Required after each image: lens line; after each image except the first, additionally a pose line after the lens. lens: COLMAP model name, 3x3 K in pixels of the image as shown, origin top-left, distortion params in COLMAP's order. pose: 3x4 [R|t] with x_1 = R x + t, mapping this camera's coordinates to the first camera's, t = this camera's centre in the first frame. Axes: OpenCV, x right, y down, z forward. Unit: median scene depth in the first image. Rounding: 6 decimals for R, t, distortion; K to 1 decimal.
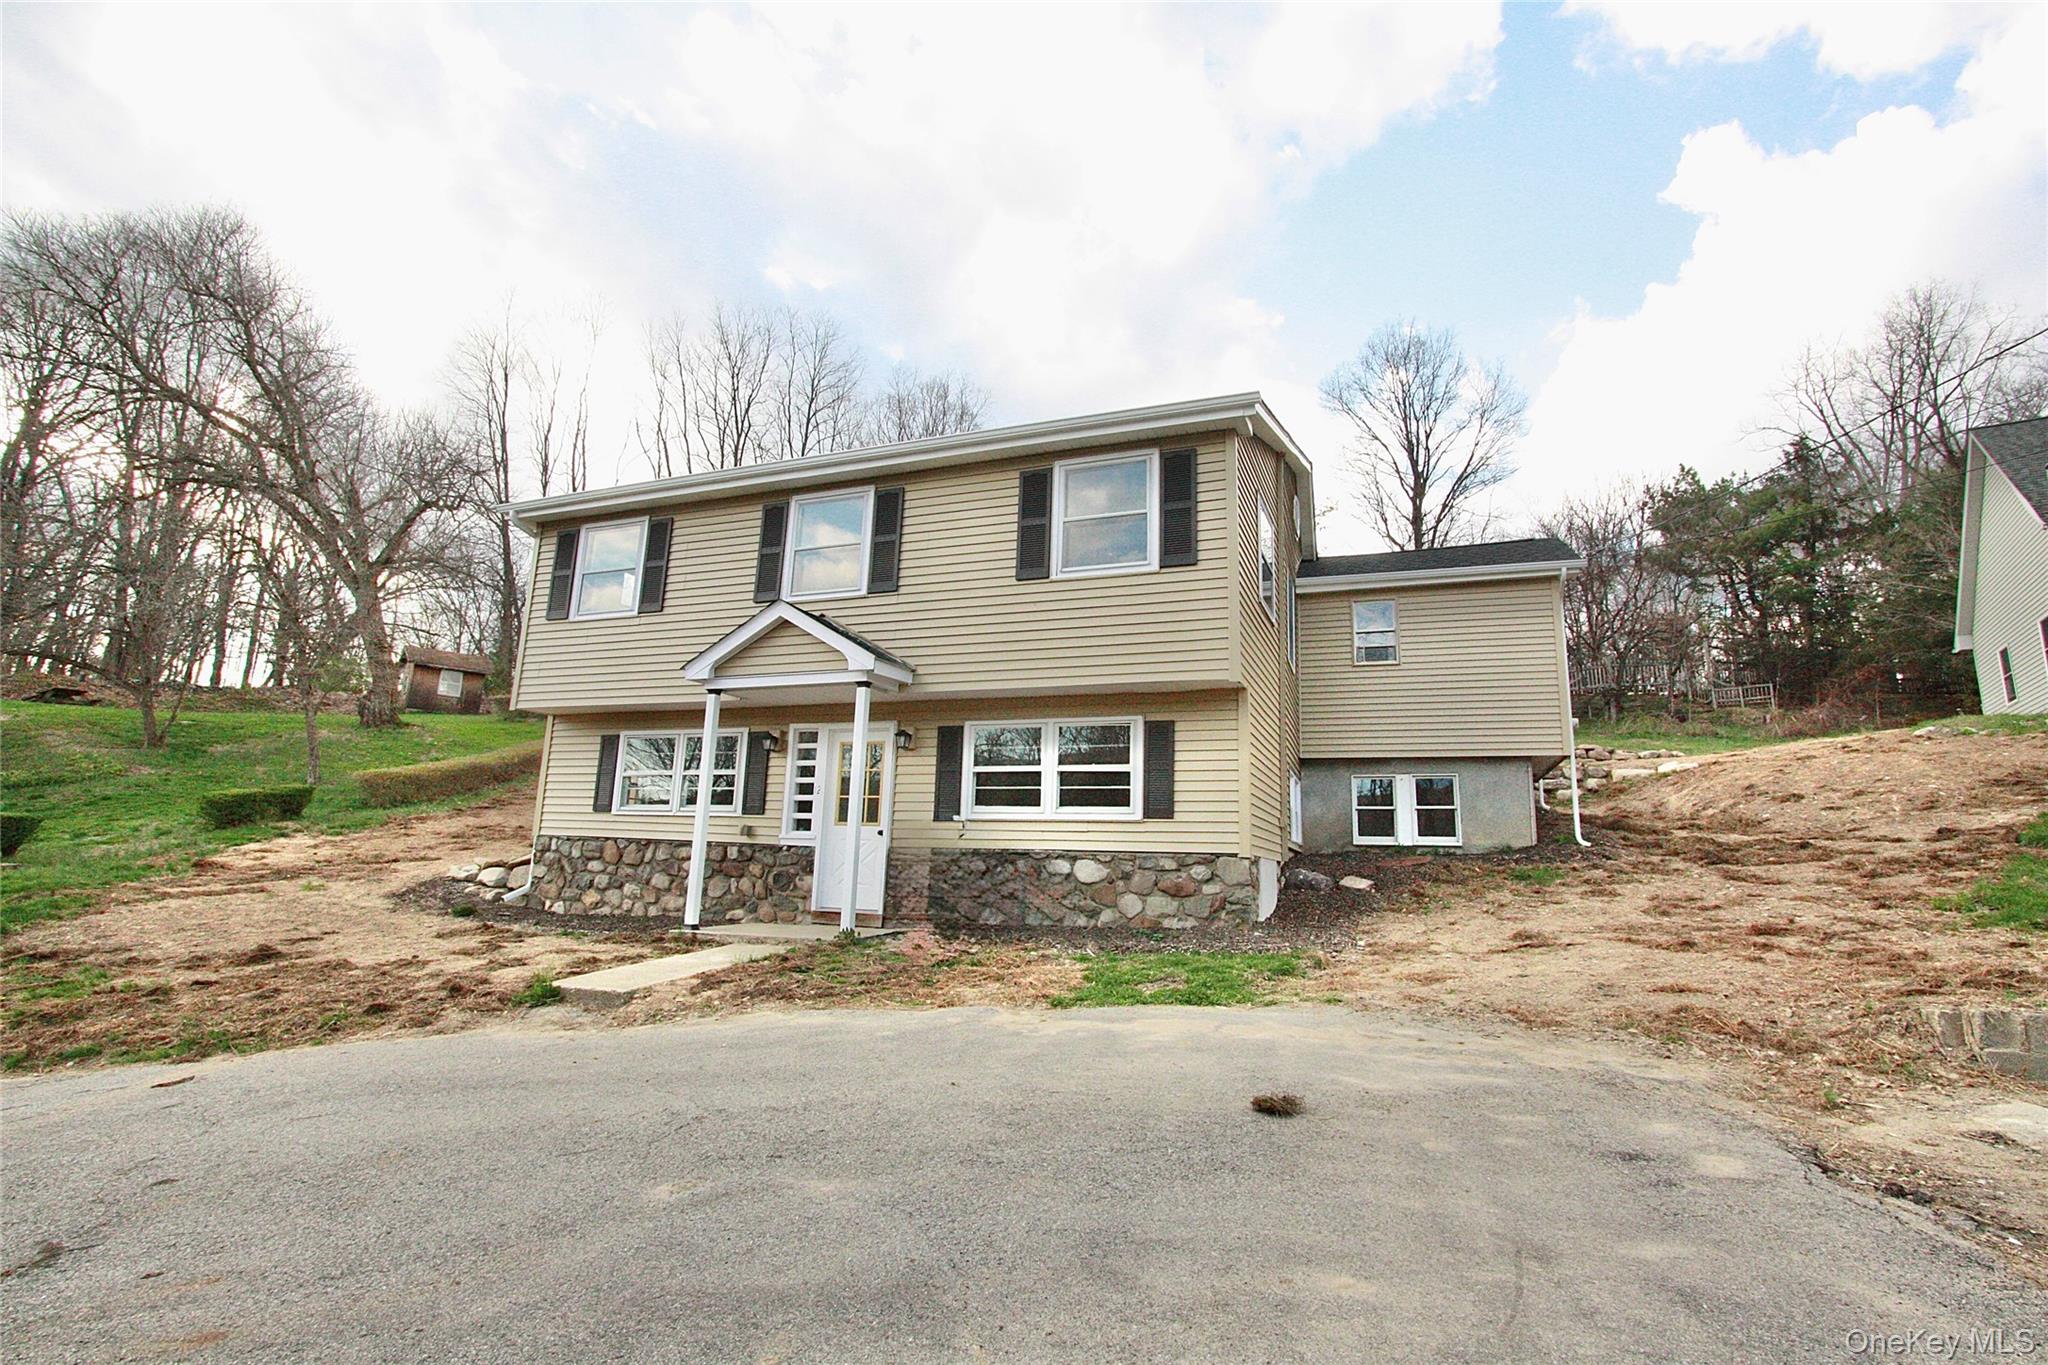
lens RADIAL K [[950.2, 0, 1038.0], [0, 950.2, 680.2], [0, 0, 1]] dist [-0.017757, 0.001598]
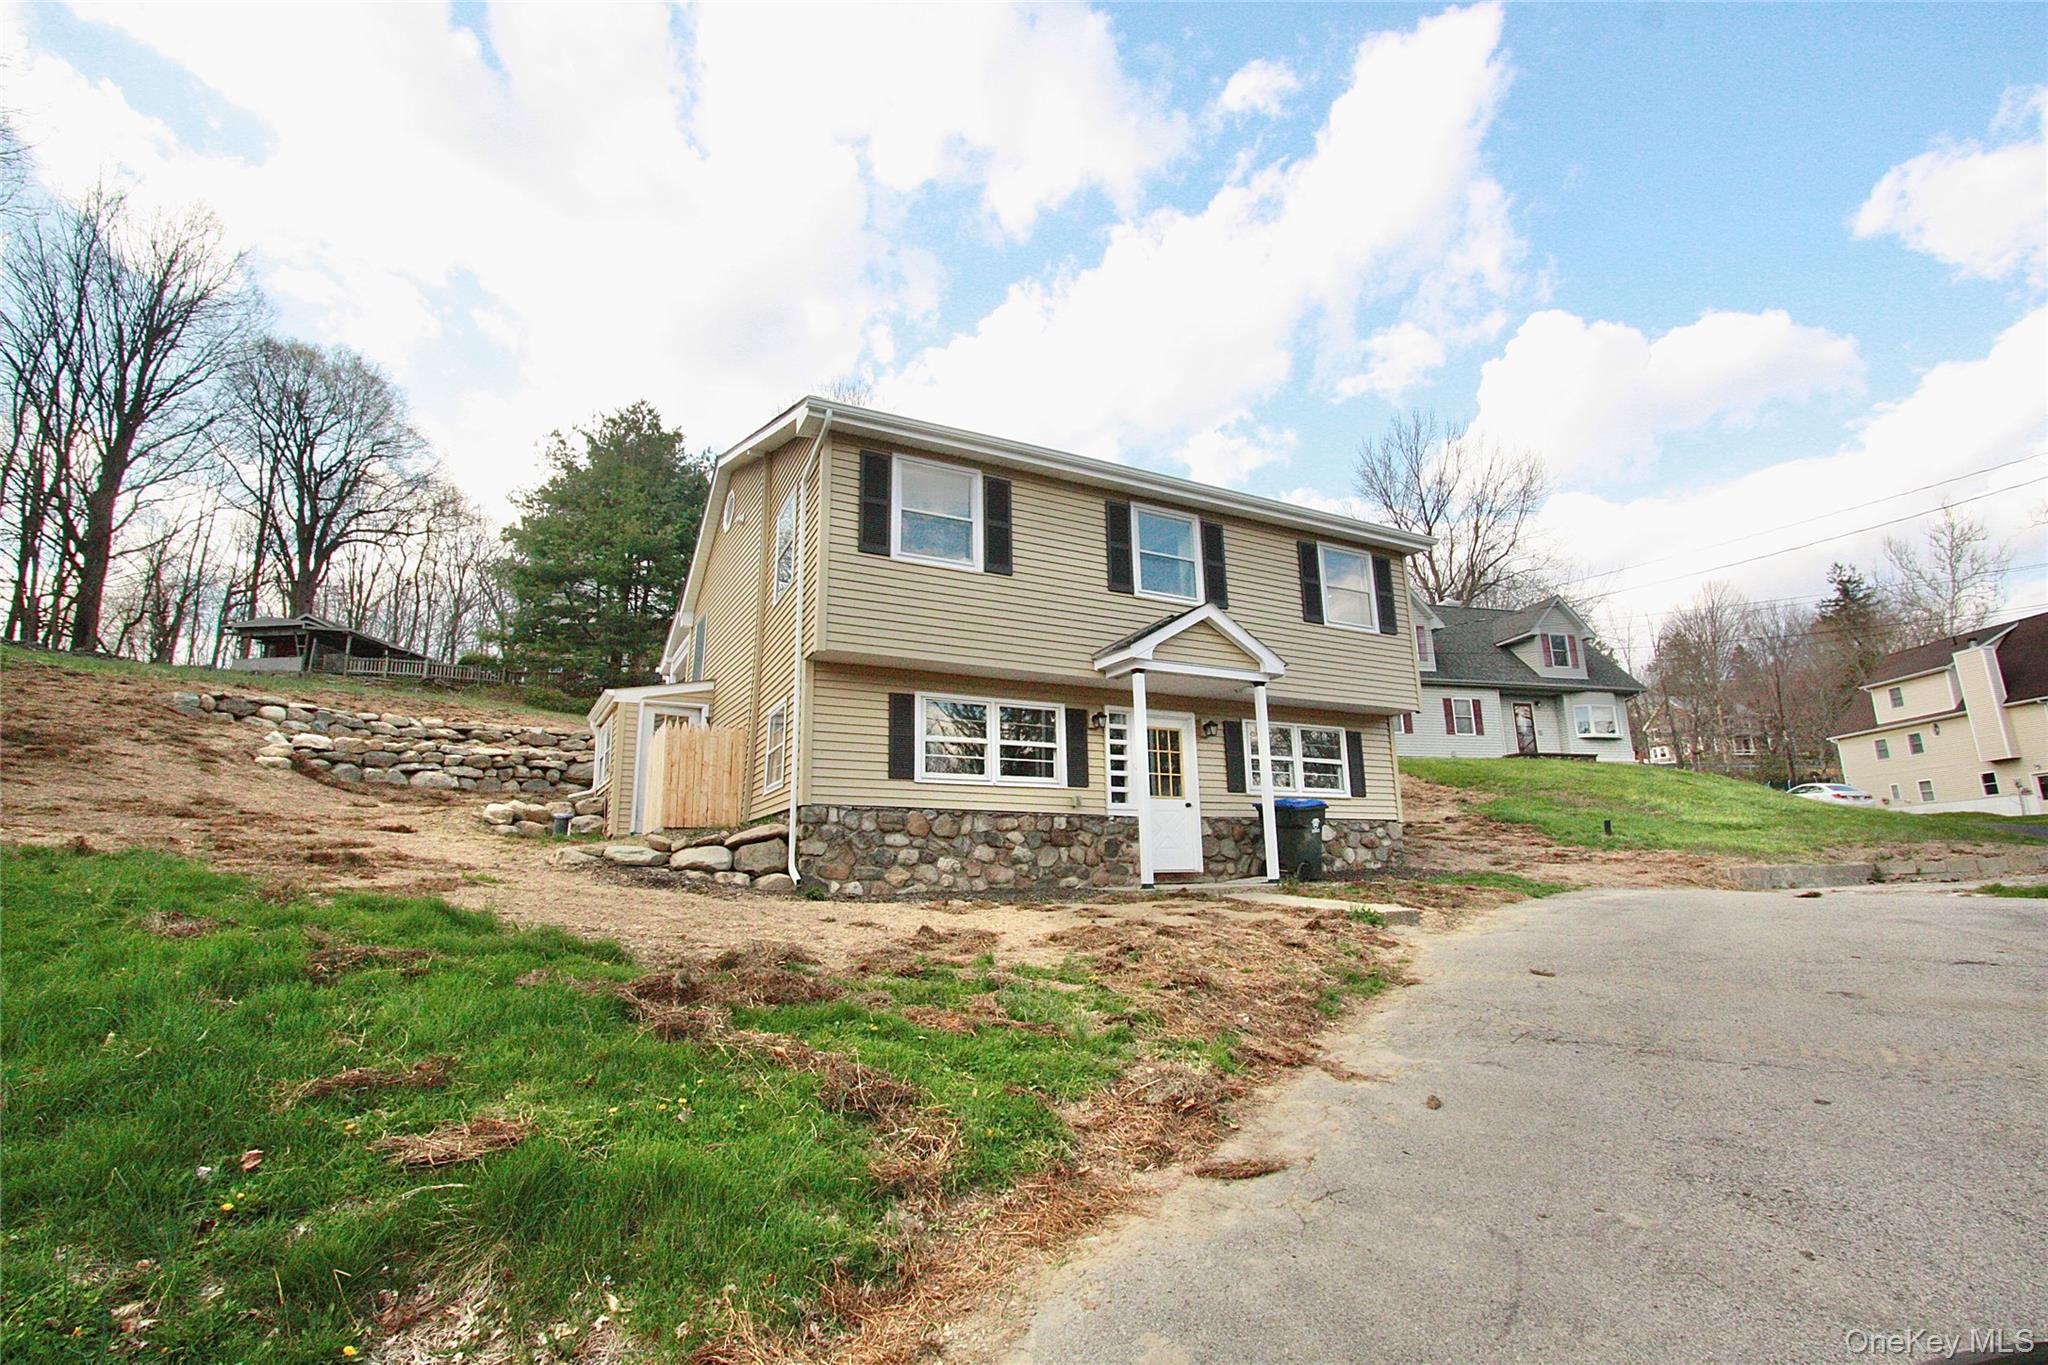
lens RADIAL K [[866.5, 0, 1024.2], [0, 866.5, 672.1], [0, 0, 1]] dist [-0.024114, 0.000171]
pose [[0.679932, 0.111650, 0.724726, -1.043355], [-0.134294, 0.990584, -0.026614, 0.047366], [-0.720873, -0.079231, 0.688523, 0.380131]]
